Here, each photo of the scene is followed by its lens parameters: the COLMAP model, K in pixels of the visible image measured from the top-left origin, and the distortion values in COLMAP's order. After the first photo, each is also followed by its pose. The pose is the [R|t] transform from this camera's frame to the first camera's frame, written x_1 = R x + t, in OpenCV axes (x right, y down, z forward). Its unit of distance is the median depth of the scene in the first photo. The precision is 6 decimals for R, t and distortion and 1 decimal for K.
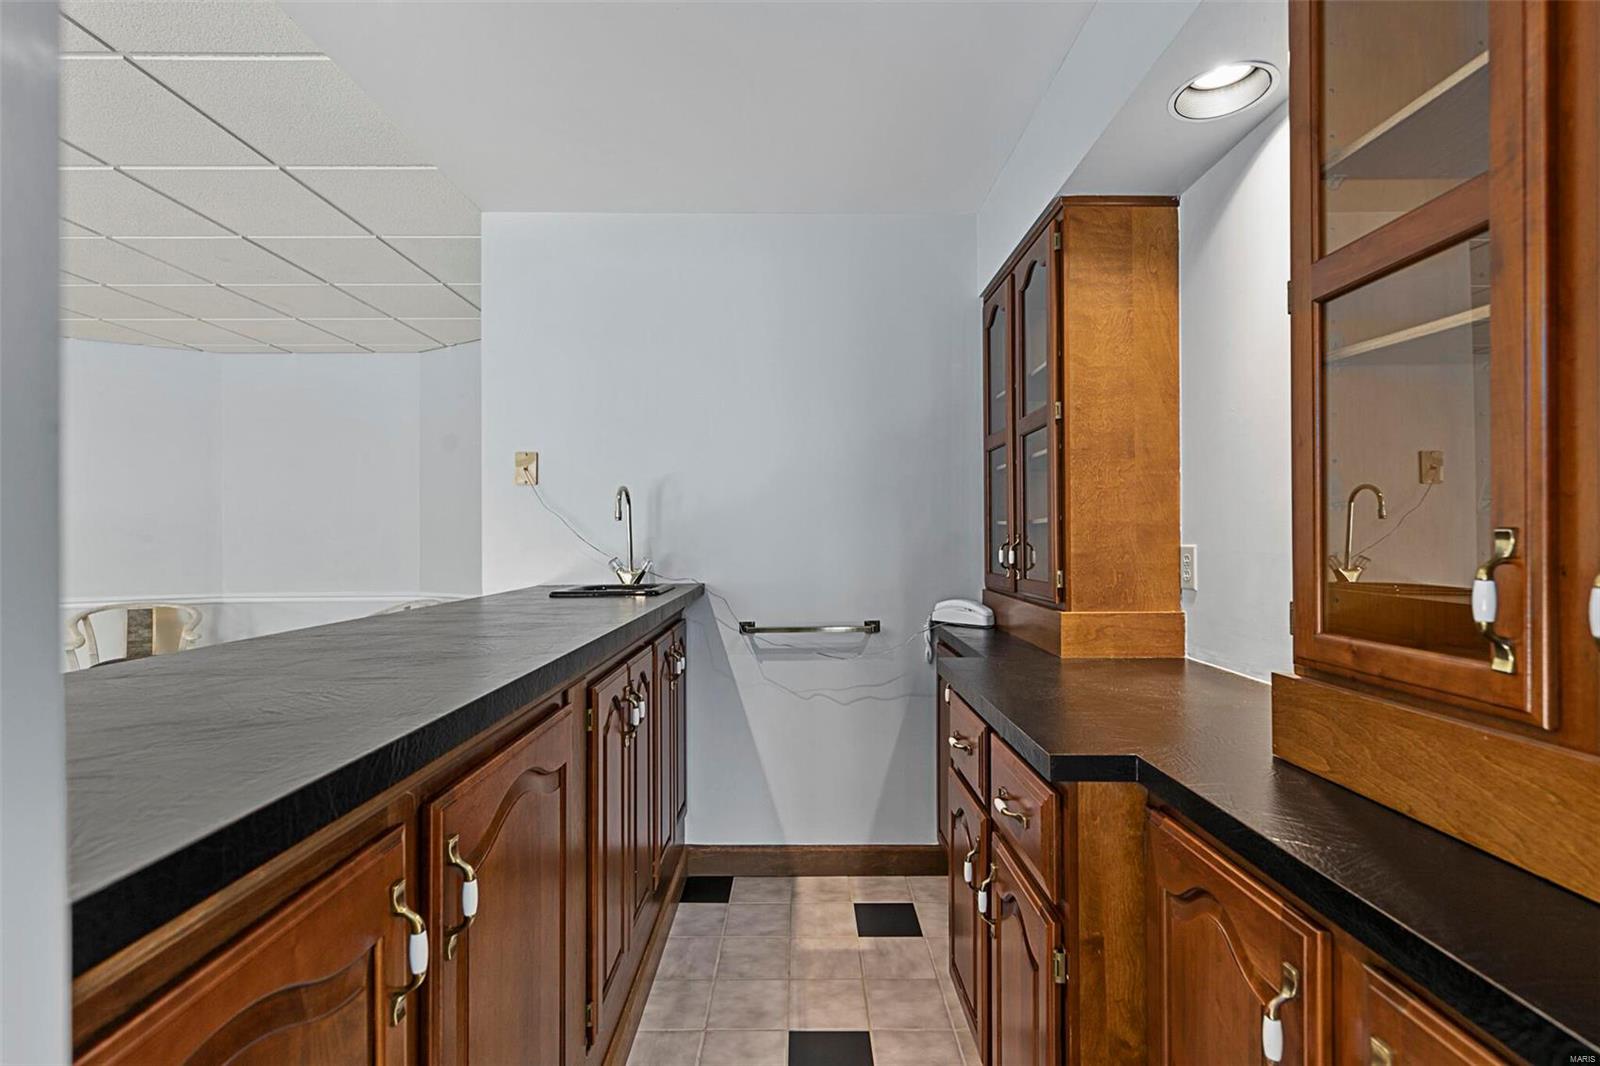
lens RADIAL K [[721.7, 0, 804.1], [0, 721.7, 534.8], [0, 0, 1]] dist [0.002737, 0.000088]
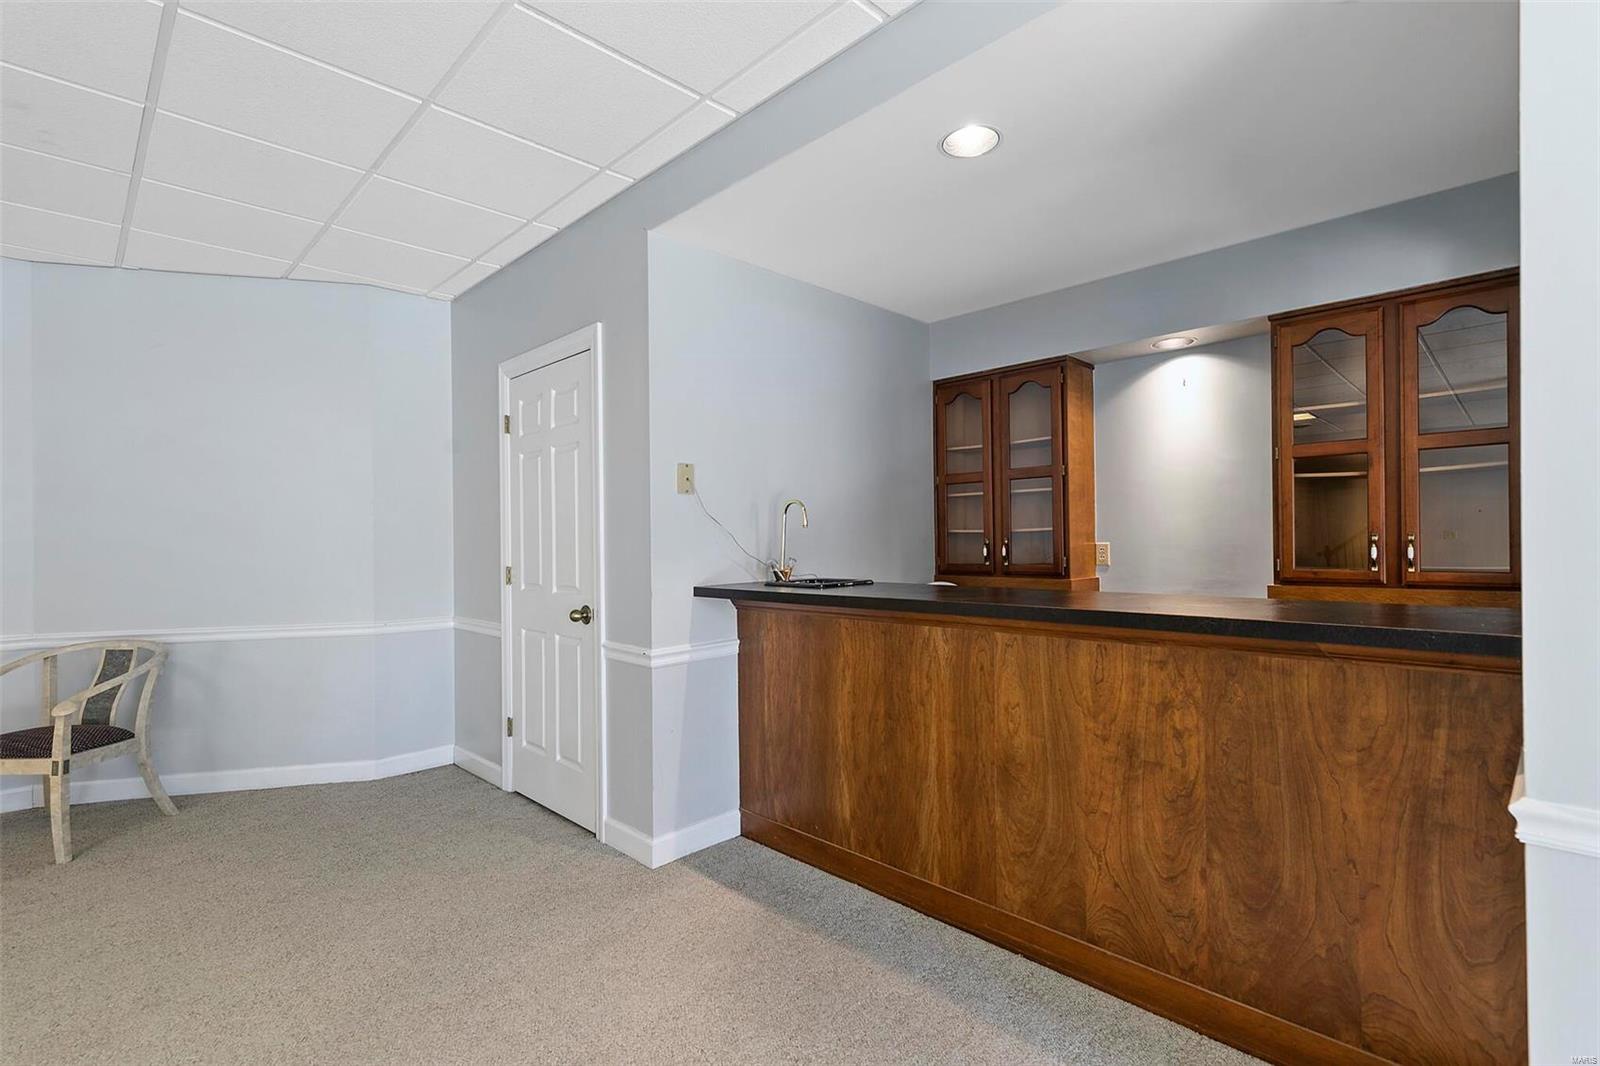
lens RADIAL K [[765.2, 0, 809.9], [0, 765.2, 535.9], [0, 0, 1]] dist [0.005820, 0.003227]
pose [[0.715726, -0.000738, 0.698381, -1.499074], [0.004351, 0.999985, -0.003403, -0.000119], [-0.698368, 0.005474, 0.715718, 0.054547]]
